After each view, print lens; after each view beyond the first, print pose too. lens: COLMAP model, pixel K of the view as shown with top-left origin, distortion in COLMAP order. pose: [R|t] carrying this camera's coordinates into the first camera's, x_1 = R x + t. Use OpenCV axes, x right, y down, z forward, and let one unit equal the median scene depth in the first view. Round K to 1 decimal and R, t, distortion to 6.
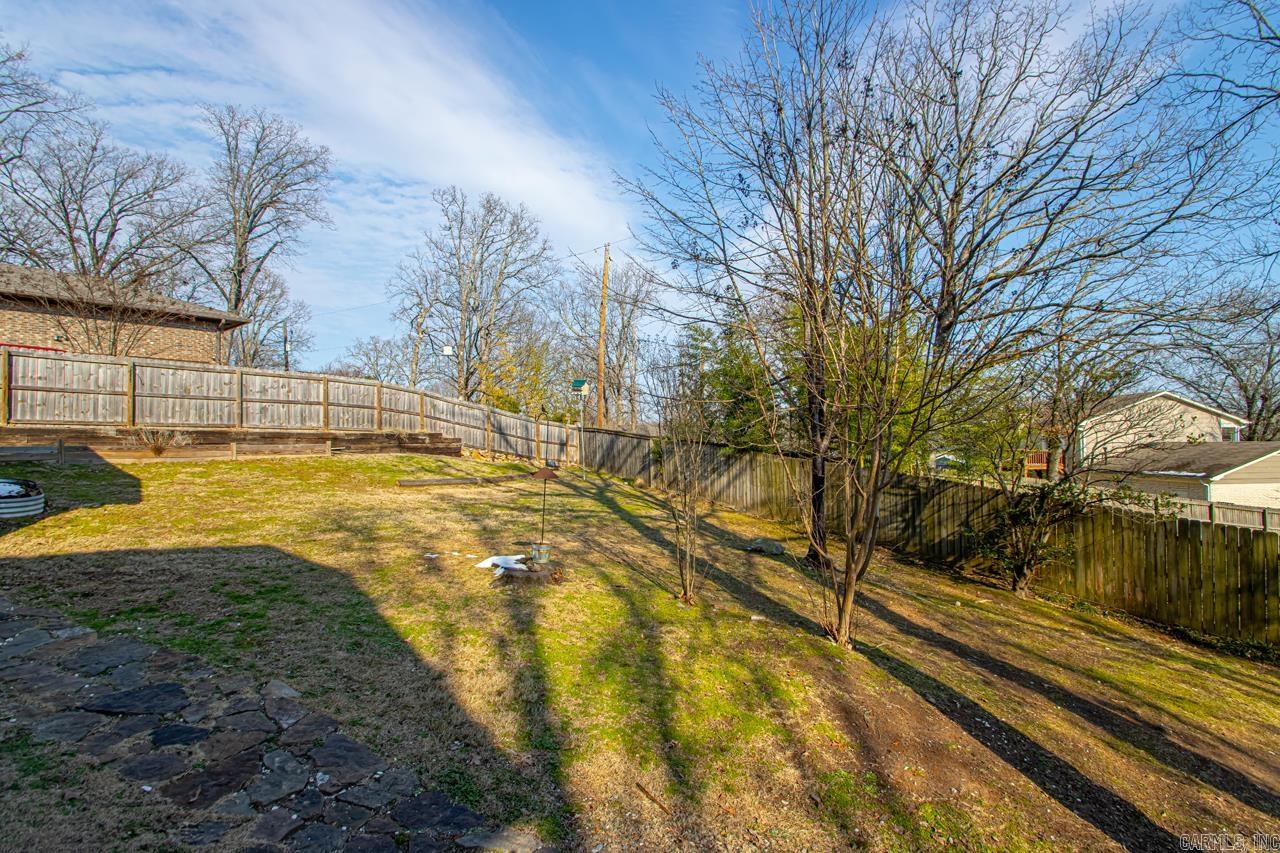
lens RADIAL K [[609.0, 0, 654.9], [0, 609.0, 428.5], [0, 0, 1]] dist [0.015620, -0.017014]
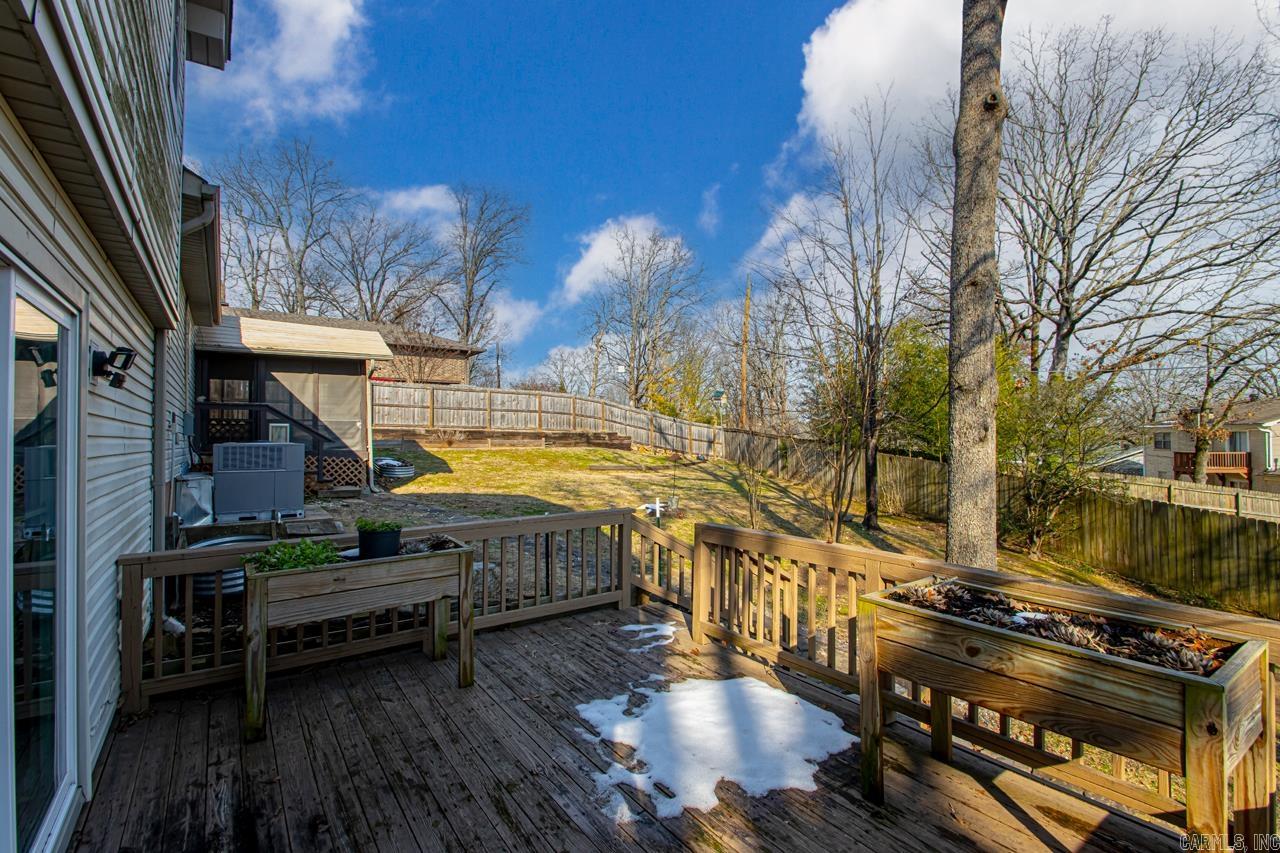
lens RADIAL K [[609.0, 0, 654.9], [0, 609.0, 428.5], [0, 0, 1]] dist [0.015620, -0.017014]
pose [[0.963412, 0.002131, -0.268016, 0.096056], [-0.001679, 0.999997, 0.001913, -0.004405], [0.268019, -0.001393, 0.963413, -0.286877]]
